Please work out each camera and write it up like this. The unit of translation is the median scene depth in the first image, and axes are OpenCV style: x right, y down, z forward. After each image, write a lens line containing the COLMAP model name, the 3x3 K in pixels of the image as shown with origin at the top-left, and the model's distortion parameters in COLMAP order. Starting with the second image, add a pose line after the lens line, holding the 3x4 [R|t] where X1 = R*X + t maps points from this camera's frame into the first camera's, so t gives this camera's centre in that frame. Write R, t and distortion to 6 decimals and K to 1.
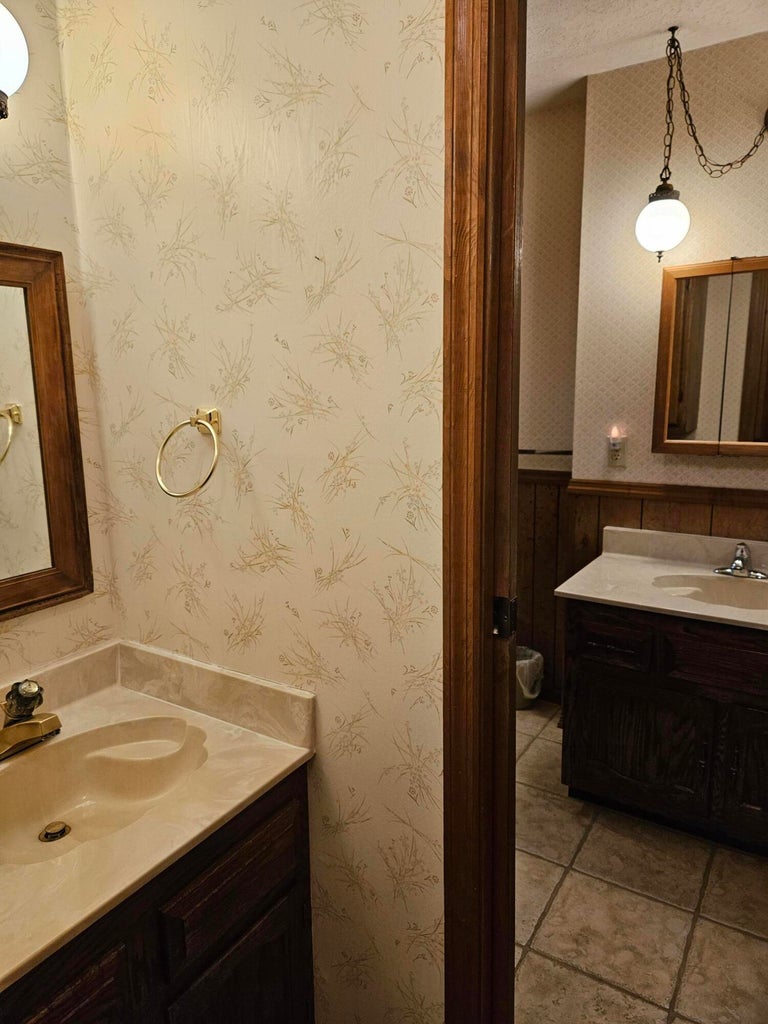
lens RADIAL K [[680.3, 0, 379.8], [0, 680.3, 507.5], [0, 0, 1]] dist [0.074911, -0.062046]
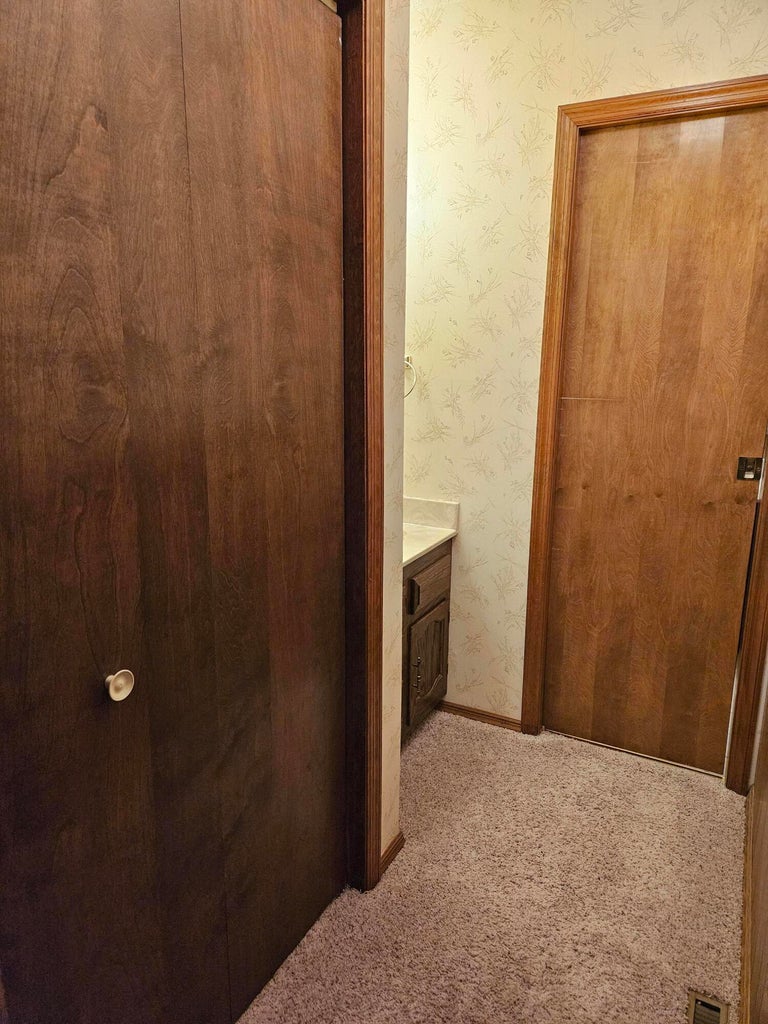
lens RADIAL K [[680.3, 0, 384.9], [0, 680.3, 513.9], [0, 0, 1]] dist [0.074911, -0.062046]
pose [[0.995110, 0.000392, 0.098774, -0.550724], [-0.005736, 0.998534, 0.053824, 0.220192], [-0.098608, -0.054127, 0.993653, -1.028969]]
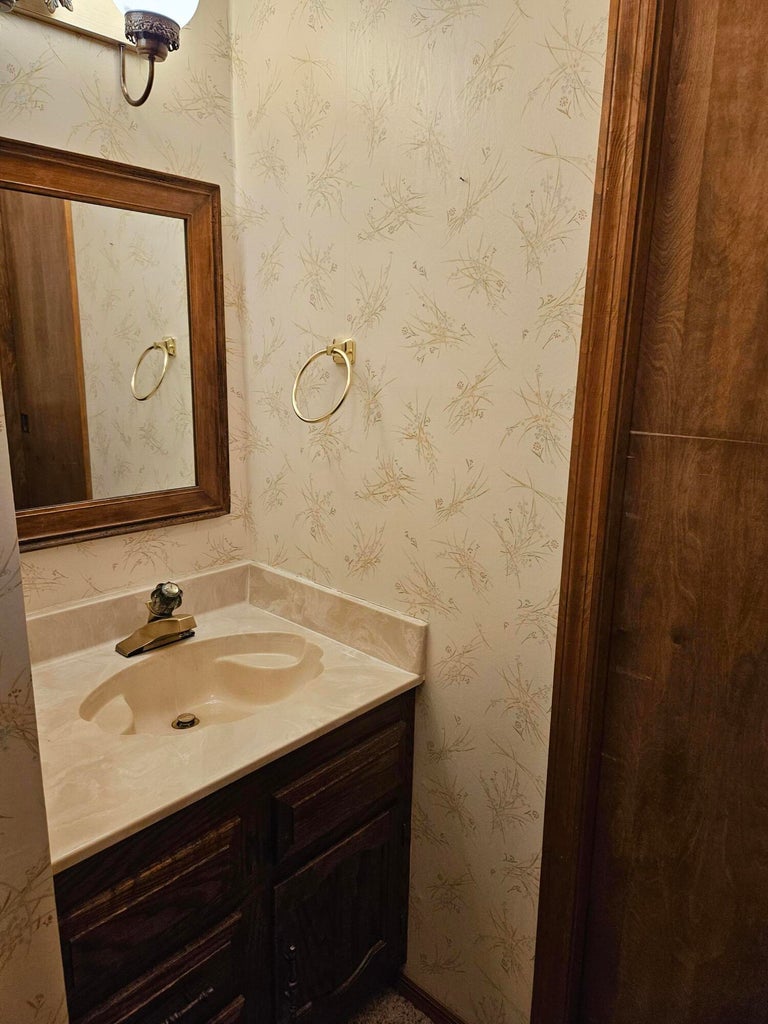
lens RADIAL K [[680.3, 0, 384.7], [0, 680.3, 511.2], [0, 0, 1]] dist [0.074911, -0.062046]
pose [[0.982585, 0.074083, -0.170405, 0.003487], [-0.067079, 0.996663, 0.046510, 0.069196], [0.173282, -0.034270, 0.984276, -0.008399]]
